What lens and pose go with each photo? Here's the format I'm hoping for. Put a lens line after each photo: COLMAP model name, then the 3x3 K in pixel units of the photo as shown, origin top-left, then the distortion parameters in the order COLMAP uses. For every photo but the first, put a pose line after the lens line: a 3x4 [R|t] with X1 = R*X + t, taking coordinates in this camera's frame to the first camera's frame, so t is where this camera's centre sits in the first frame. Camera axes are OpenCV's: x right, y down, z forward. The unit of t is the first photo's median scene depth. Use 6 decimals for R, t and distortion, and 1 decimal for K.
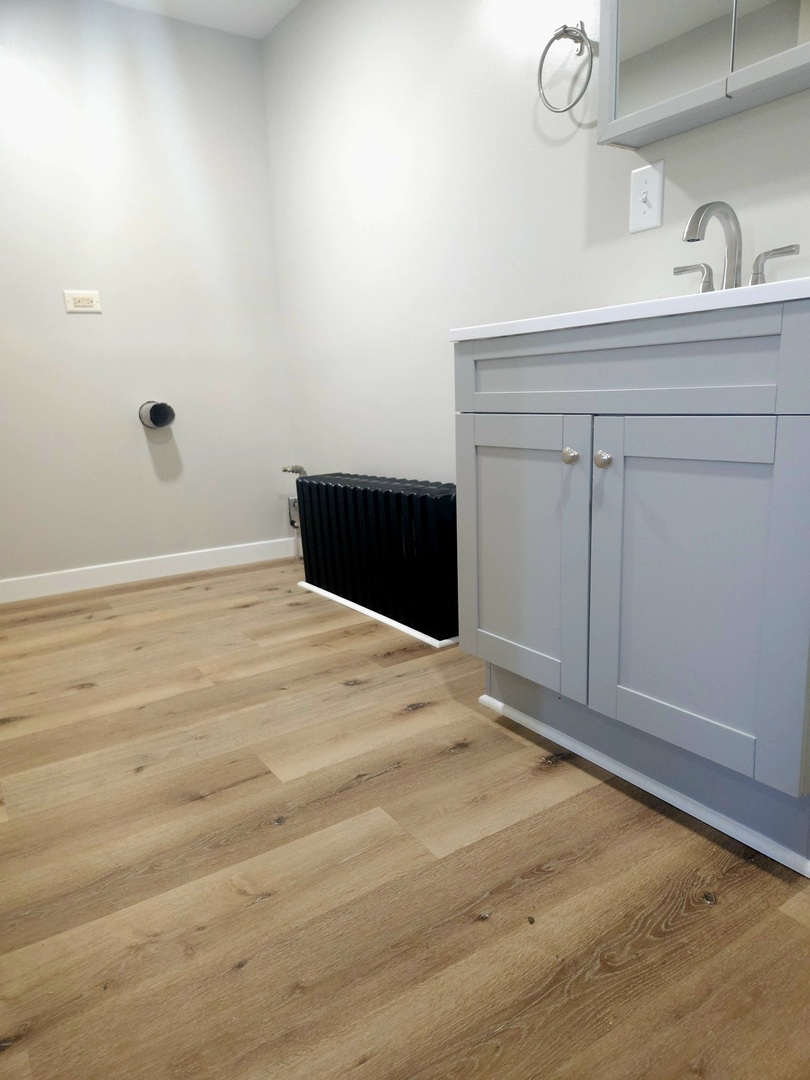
lens RADIAL K [[720.1, 0, 407.6], [0, 720.1, 539.8], [0, 0, 1]] dist [0.078853, -0.068819]
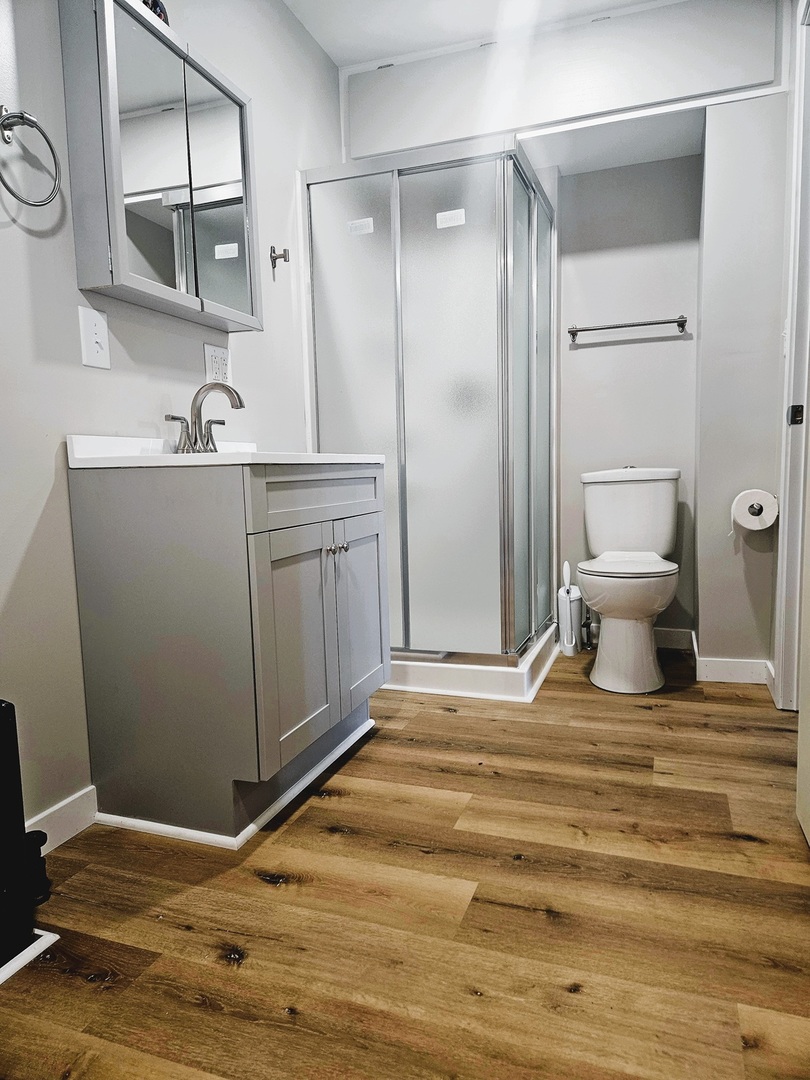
lens RADIAL K [[720.1, 0, 407.6], [0, 720.1, 539.8], [0, 0, 1]] dist [0.078853, -0.068819]
pose [[-0.593106, -0.034820, 0.804371, -0.935146], [0.207882, 0.958565, 0.194778, -0.350849], [-0.777824, 0.282738, -0.561293, 1.545894]]
